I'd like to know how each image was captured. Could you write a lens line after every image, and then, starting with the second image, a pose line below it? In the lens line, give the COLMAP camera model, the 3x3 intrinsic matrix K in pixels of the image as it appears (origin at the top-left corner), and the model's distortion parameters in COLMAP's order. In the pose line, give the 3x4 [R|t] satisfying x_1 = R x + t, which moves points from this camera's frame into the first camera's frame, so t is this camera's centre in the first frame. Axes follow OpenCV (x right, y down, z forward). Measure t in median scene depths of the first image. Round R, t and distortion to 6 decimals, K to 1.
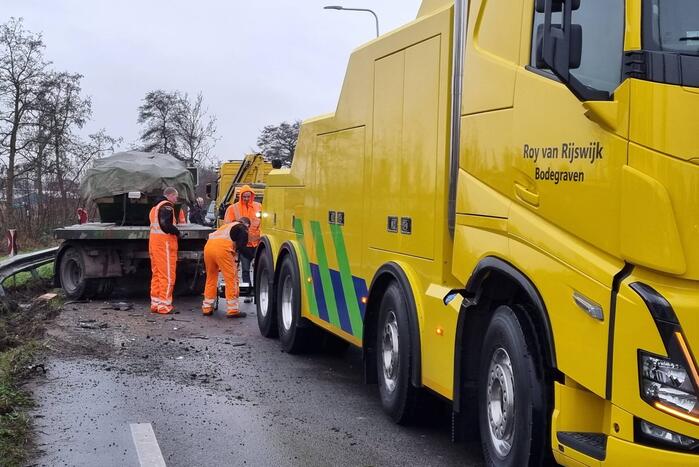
lens RADIAL K [[1038.3, 0, 346.1], [0, 1038.3, 240.8], [0, 0, 1]] dist [0.116344, -0.056840]
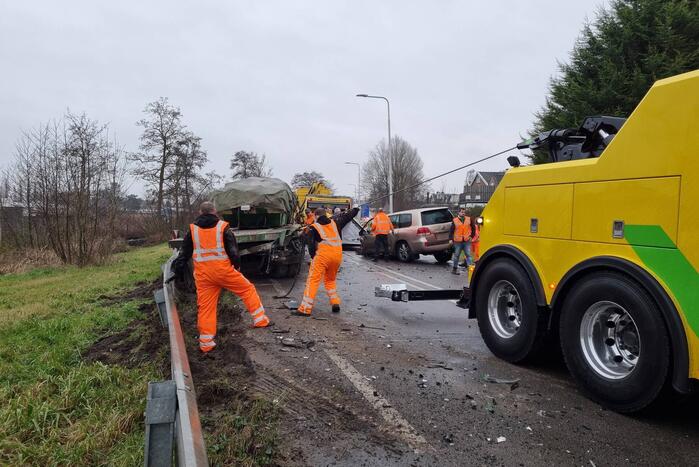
lens RADIAL K [[508.2, 0, 354.6], [0, 508.2, 241.8], [0, 0, 1]] dist [0.059976, -0.000871]
pose [[0.997671, 0.007022, 0.067840, -0.179060], [-0.007925, 0.999883, 0.013050, -0.009190], [-0.067741, -0.013557, 0.997611, 0.463477]]
